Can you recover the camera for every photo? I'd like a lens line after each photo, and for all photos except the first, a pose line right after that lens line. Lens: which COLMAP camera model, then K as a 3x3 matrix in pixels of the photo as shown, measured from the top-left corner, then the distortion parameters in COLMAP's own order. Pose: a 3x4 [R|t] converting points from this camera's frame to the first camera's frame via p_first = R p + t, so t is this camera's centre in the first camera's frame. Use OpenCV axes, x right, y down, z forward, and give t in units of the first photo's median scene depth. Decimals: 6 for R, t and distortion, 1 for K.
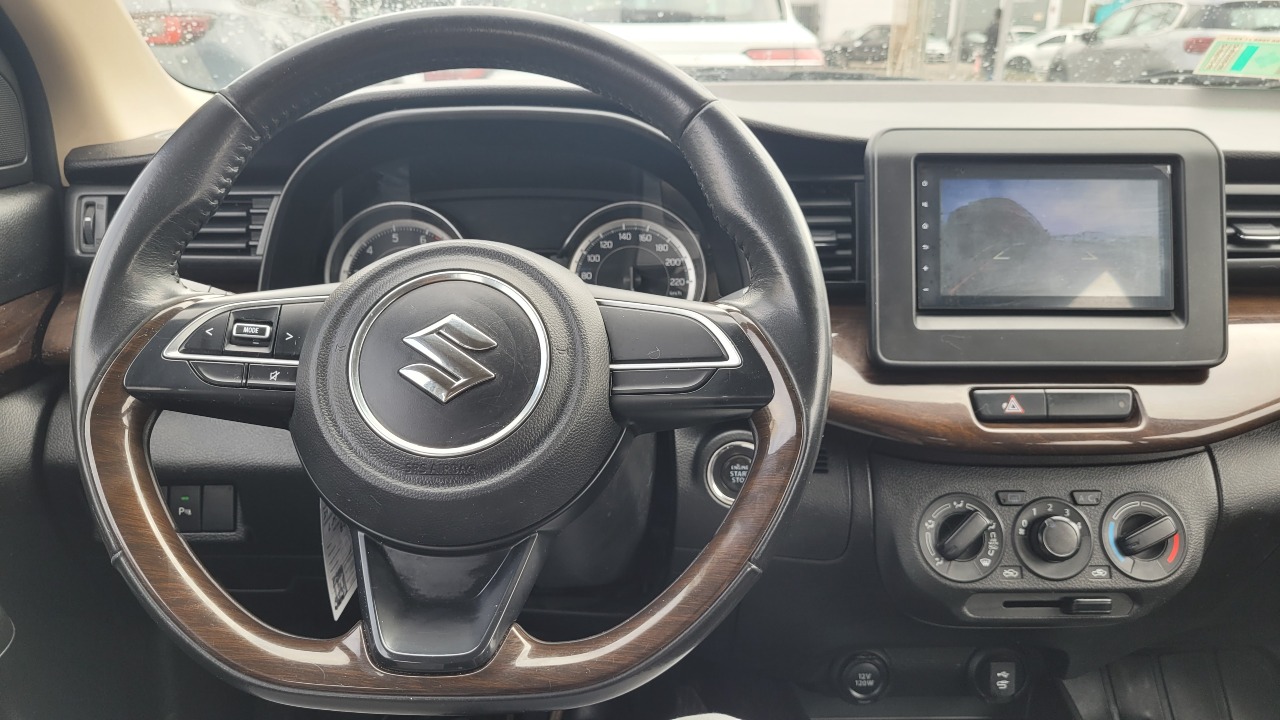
lens RADIAL K [[989.5, 0, 640.0], [0, 989.5, 360.0], [0, 0, 1]] dist [0.006873, -0.013897]
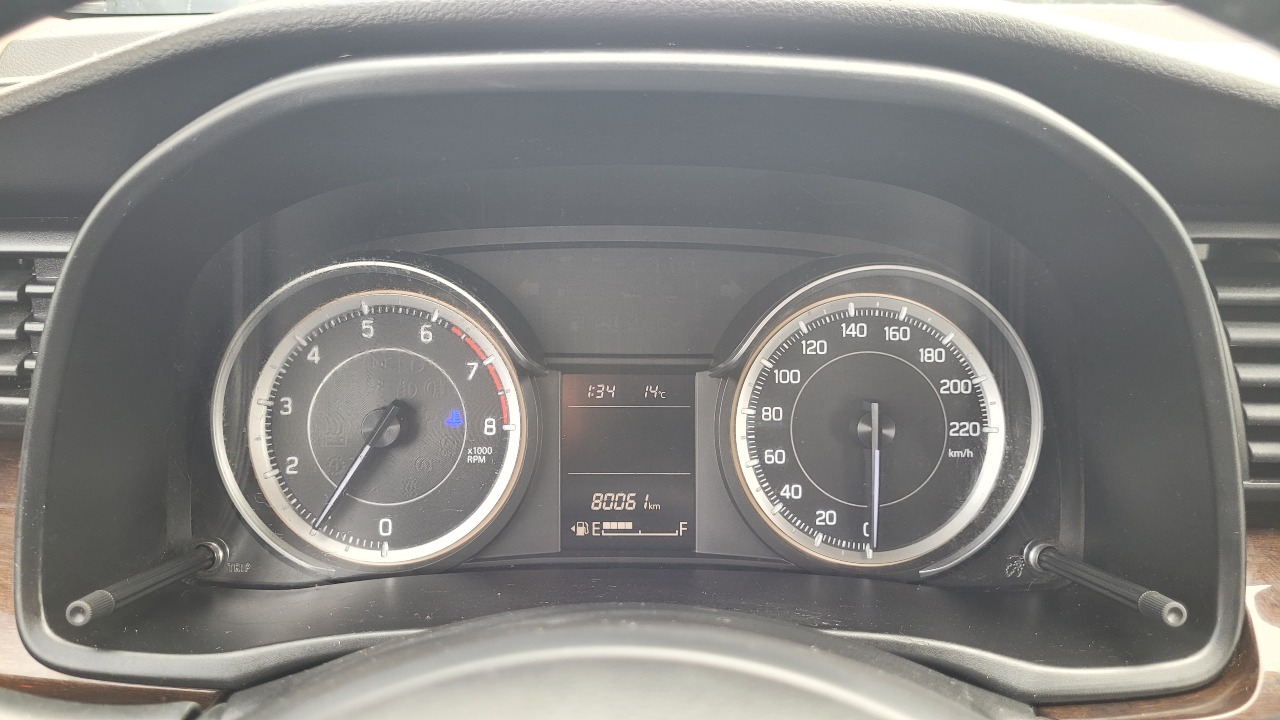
lens RADIAL K [[989.5, 0, 640.0], [0, 989.5, 360.0], [0, 0, 1]] dist [0.006873, -0.013897]
pose [[0.999861, 0.013003, -0.010395, -0.132678], [-0.012344, 0.998056, 0.061090, -0.163914], [0.011169, -0.060953, 0.998078, 0.625416]]
